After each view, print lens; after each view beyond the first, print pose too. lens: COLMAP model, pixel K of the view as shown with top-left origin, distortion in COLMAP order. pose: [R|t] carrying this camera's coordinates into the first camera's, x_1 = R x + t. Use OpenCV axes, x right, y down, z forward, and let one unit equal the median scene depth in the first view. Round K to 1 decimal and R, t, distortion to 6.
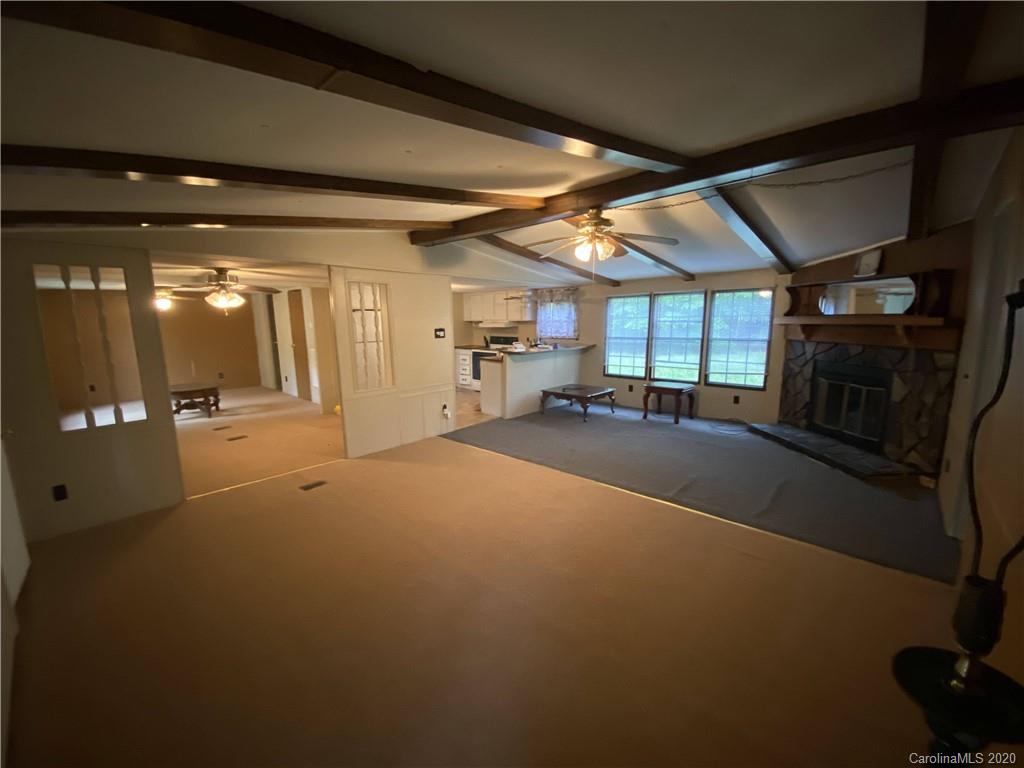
lens RADIAL K [[406.7, 0, 512.0], [0, 406.7, 384.0], [0, 0, 1]] dist [0.033305, -0.024958]
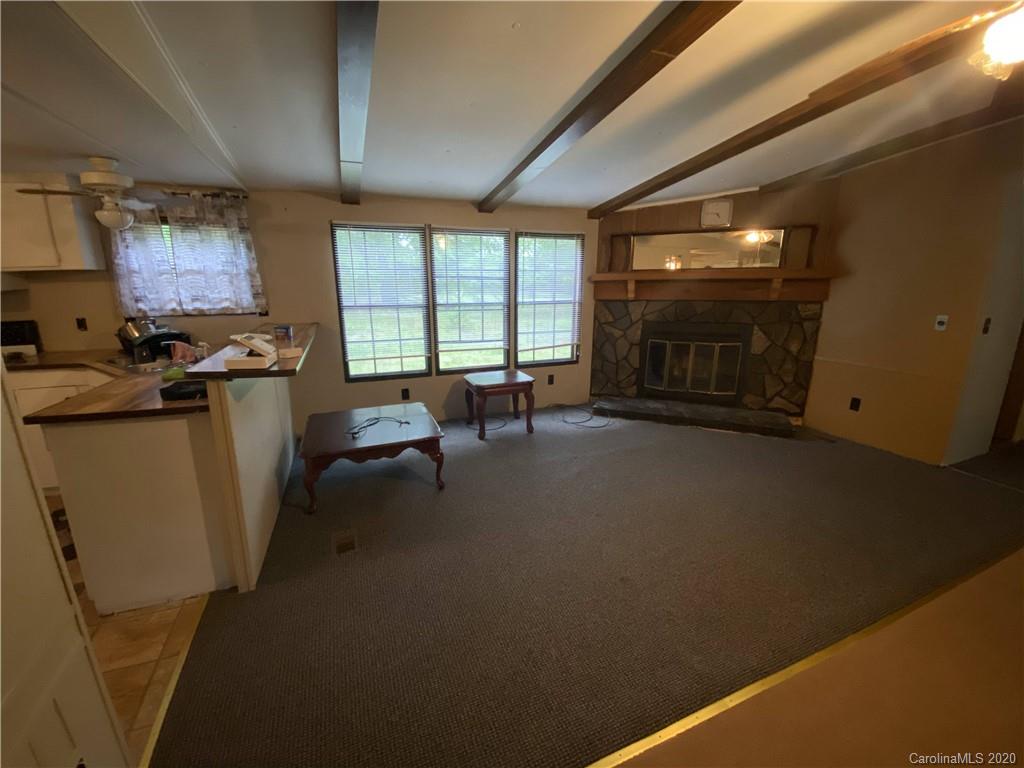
lens RADIAL K [[406.7, 0, 512.0], [0, 406.7, 384.0], [0, 0, 1]] dist [0.033305, -0.024958]
pose [[0.440865, -0.202343, 0.874469, -0.170413], [0.138372, 0.977933, 0.156523, -0.085018], [-0.886844, 0.051996, 0.459135, 0.697619]]
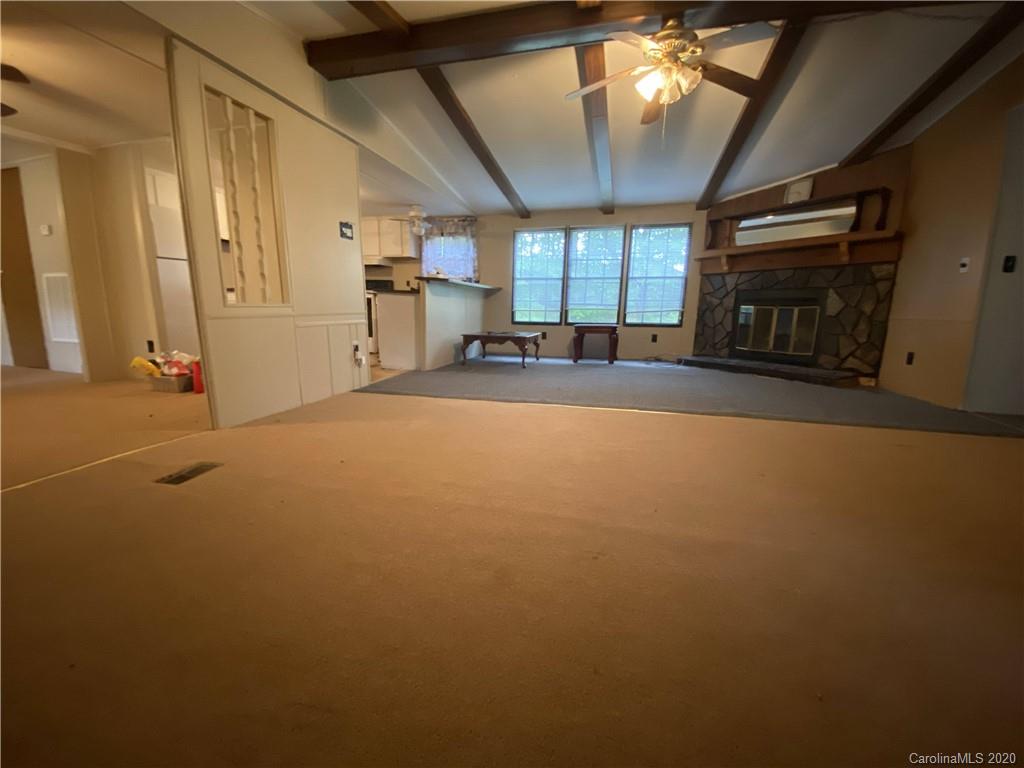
lens RADIAL K [[406.7, 0, 512.0], [0, 406.7, 384.0], [0, 0, 1]] dist [0.033305, -0.024958]
pose [[0.884603, -0.062237, 0.462174, -0.230316], [0.048107, 0.997946, 0.042307, 0.090103], [-0.463858, -0.015191, 0.885779, 0.267951]]
